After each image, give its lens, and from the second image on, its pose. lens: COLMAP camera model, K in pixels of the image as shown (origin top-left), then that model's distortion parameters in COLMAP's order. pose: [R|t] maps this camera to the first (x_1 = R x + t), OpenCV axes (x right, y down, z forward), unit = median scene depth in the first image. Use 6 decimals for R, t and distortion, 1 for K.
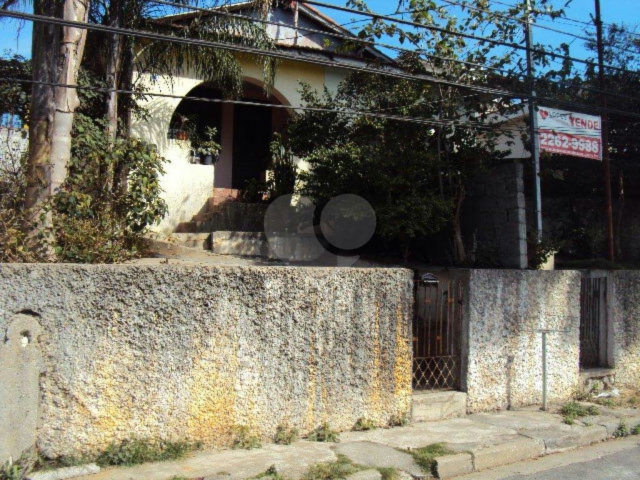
lens RADIAL K [[657.7, 0, 320.0], [0, 657.7, 240.0], [0, 0, 1]] dist [-0.214036, 0.223399]
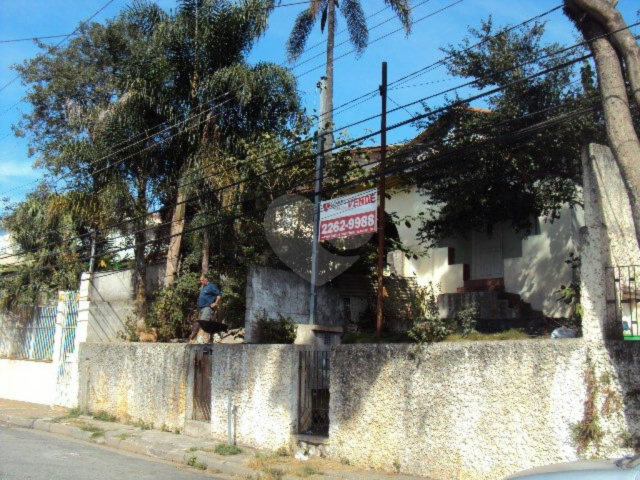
lens RADIAL K [[657.7, 0, 320.0], [0, 657.7, 240.0], [0, 0, 1]] dist [-0.214036, 0.223399]
pose [[0.270625, -0.167530, -0.947996, 1.756233], [0.041430, 0.985856, -0.162394, 0.062677], [0.961793, 0.004673, 0.273738, 0.806374]]
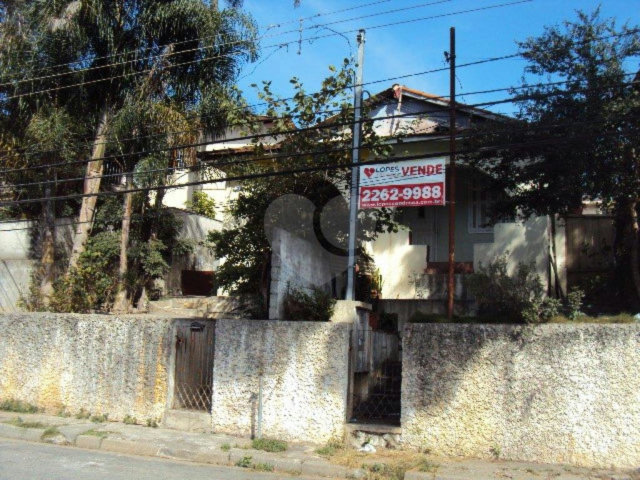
lens RADIAL K [[657.7, 0, 320.0], [0, 657.7, 240.0], [0, 0, 1]] dist [-0.214036, 0.223399]
pose [[0.632512, -0.100885, -0.767952, 1.337868], [0.015415, 0.992924, -0.117743, 0.044419], [0.774397, 0.062636, 0.629592, 0.332180]]
